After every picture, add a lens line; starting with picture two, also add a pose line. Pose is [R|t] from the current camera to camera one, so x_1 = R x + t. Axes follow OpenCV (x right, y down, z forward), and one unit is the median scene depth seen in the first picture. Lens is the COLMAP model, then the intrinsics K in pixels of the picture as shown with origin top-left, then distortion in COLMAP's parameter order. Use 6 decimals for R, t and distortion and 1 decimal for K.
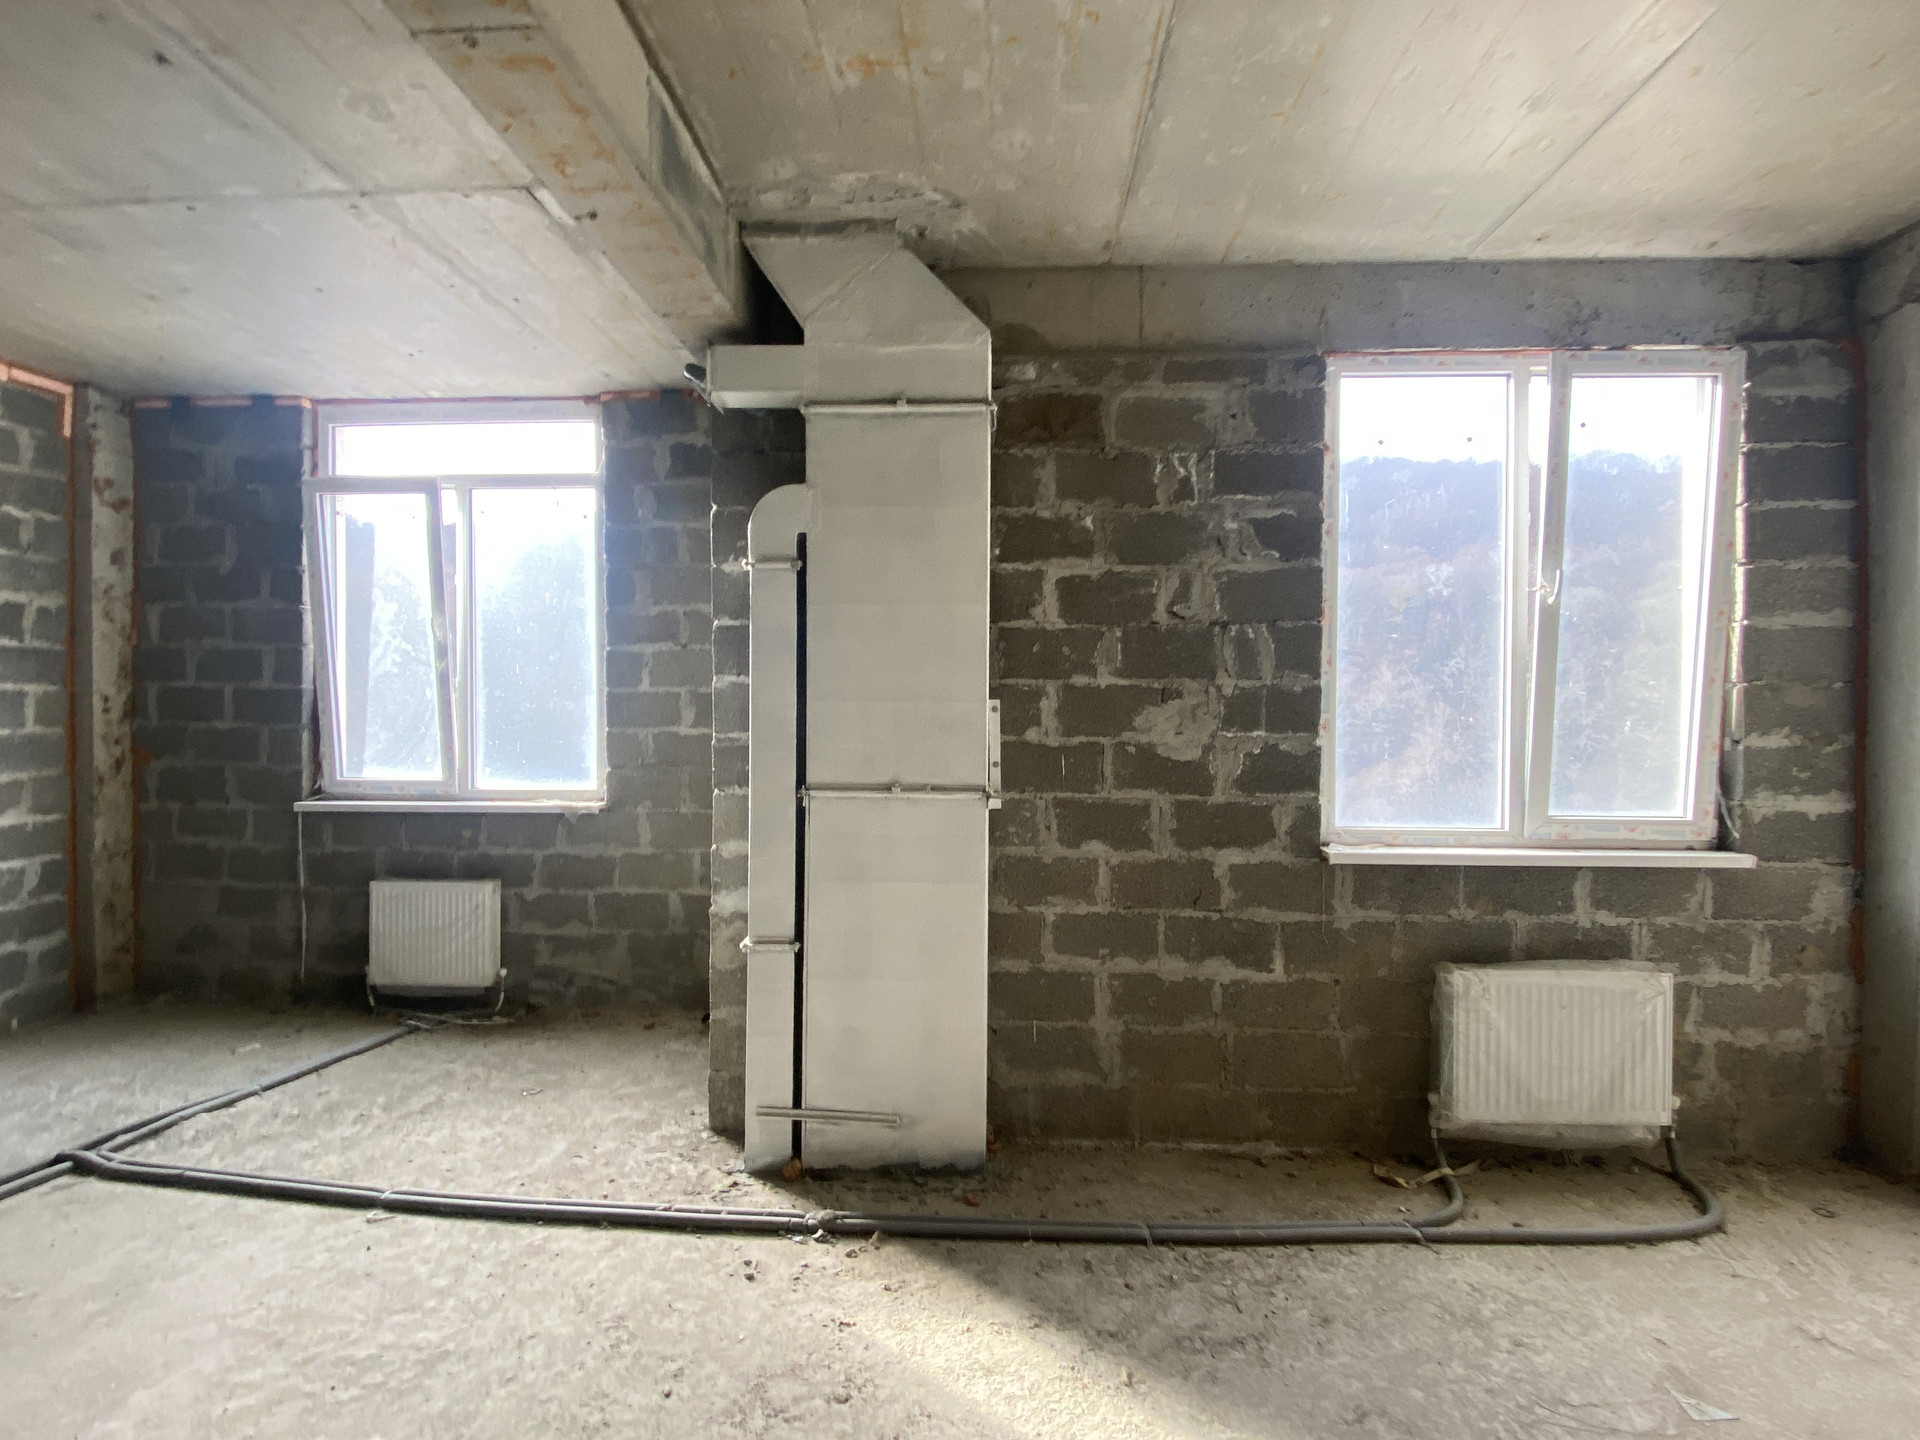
lens RADIAL K [[894.7, 0, 967.7], [0, 894.7, 721.6], [0, 0, 1]] dist [0.022760, -0.022310]
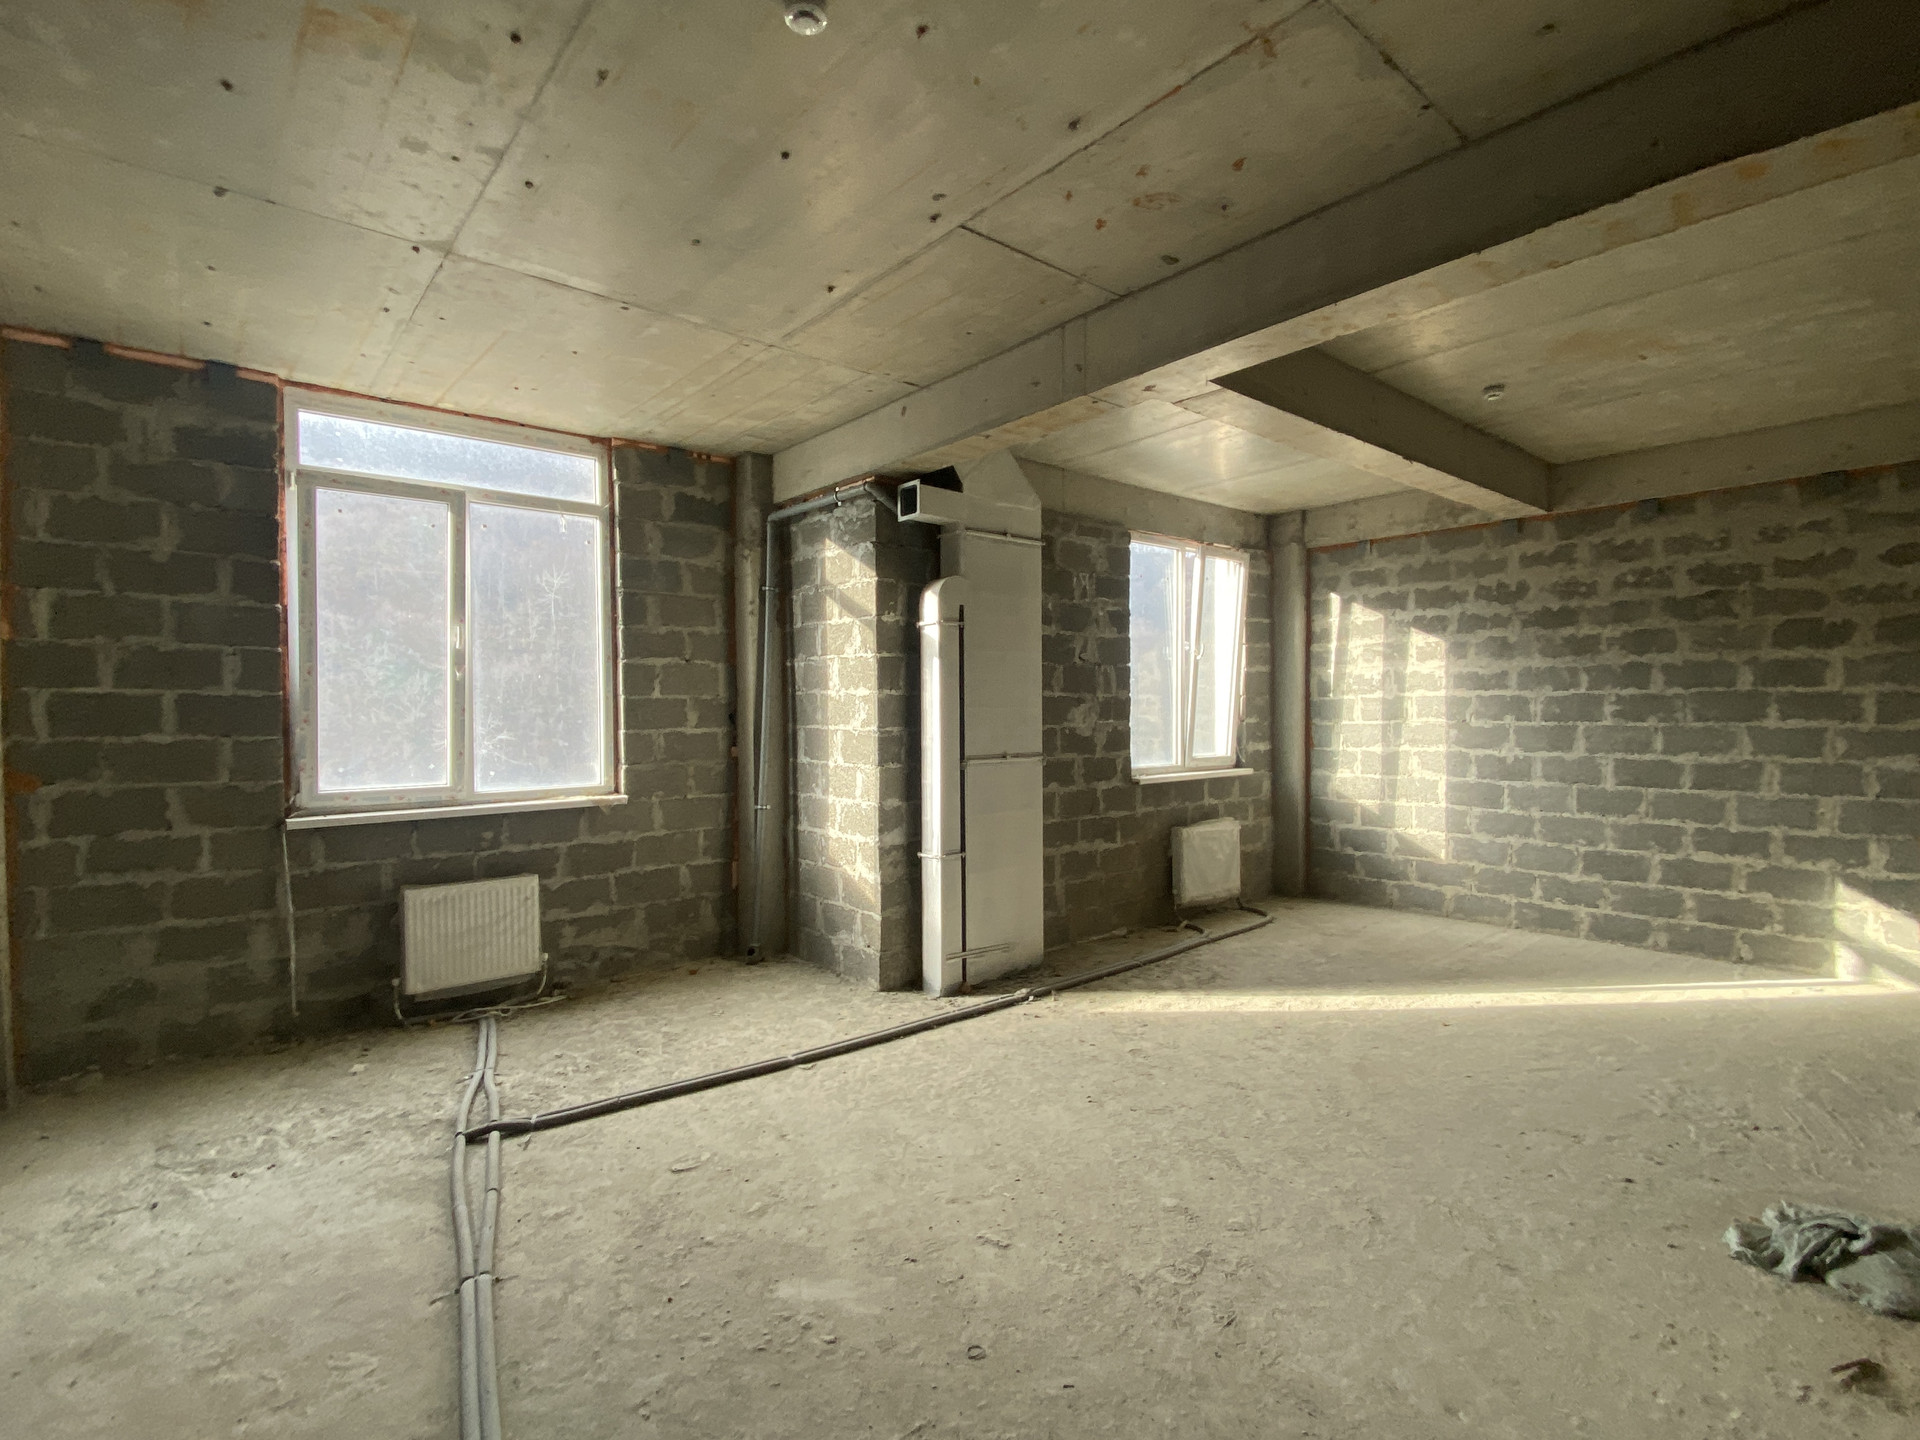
lens RADIAL K [[894.7, 0, 950.9], [0, 894.7, 720.1], [0, 0, 1]] dist [0.022760, -0.022310]
pose [[0.736126, -0.019054, 0.676577, -1.237755], [0.017385, 0.999806, 0.009242, -0.012846], [-0.676622, 0.004959, 0.736314, -0.189463]]
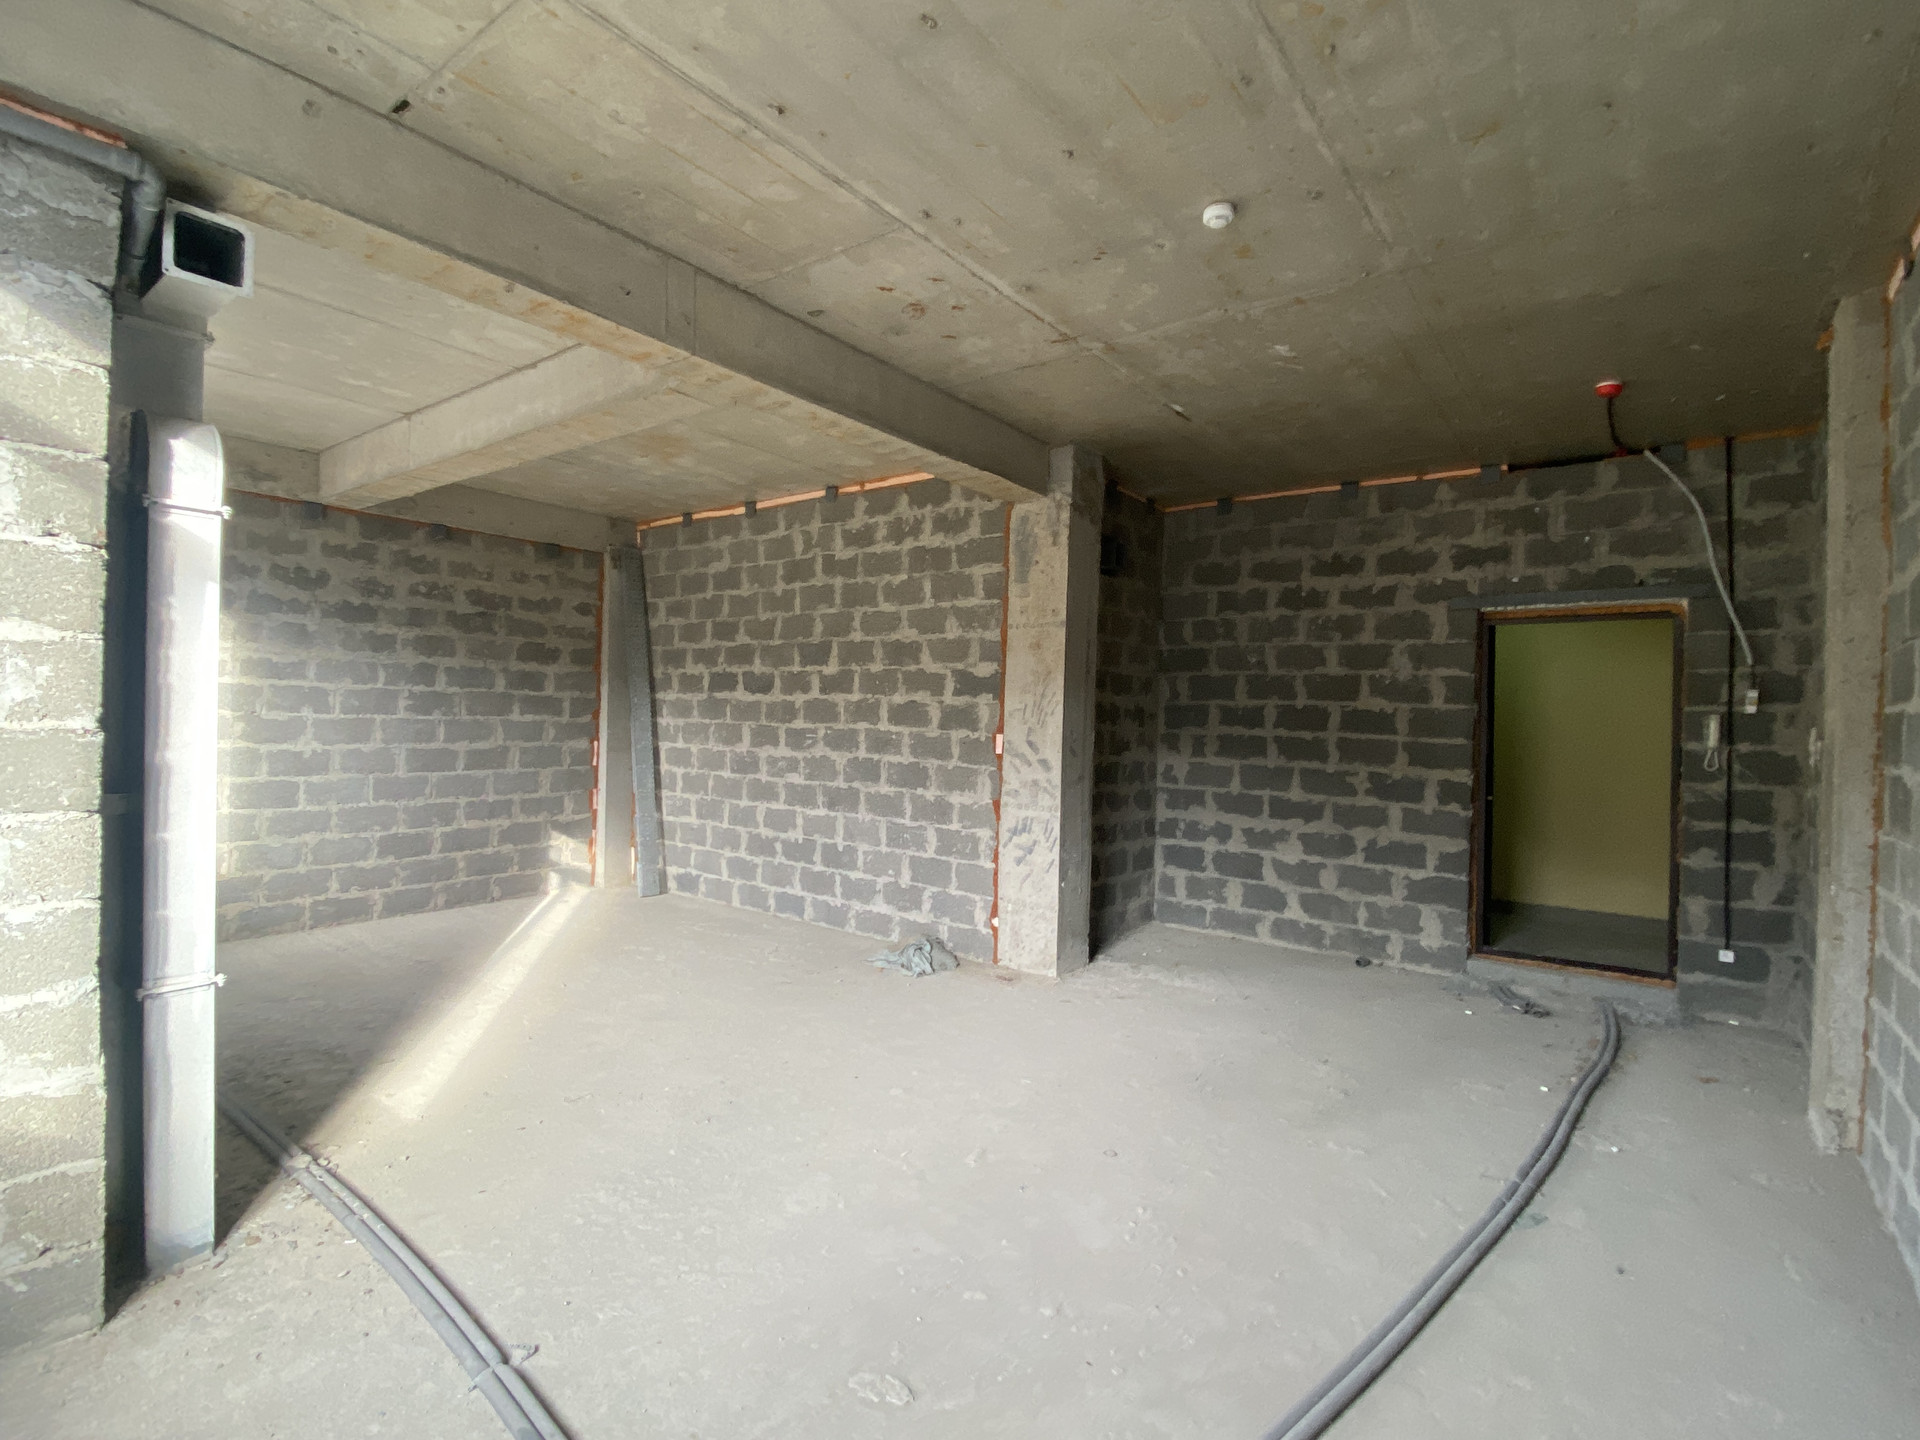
lens RADIAL K [[894.7, 0, 955.2], [0, 894.7, 710.8], [0, 0, 1]] dist [0.022760, -0.022310]
pose [[-0.822442, -0.020221, 0.568489, -1.178796], [-0.022241, 0.999747, 0.003384, -0.012577], [-0.568413, -0.009860, -0.822684, 1.209163]]
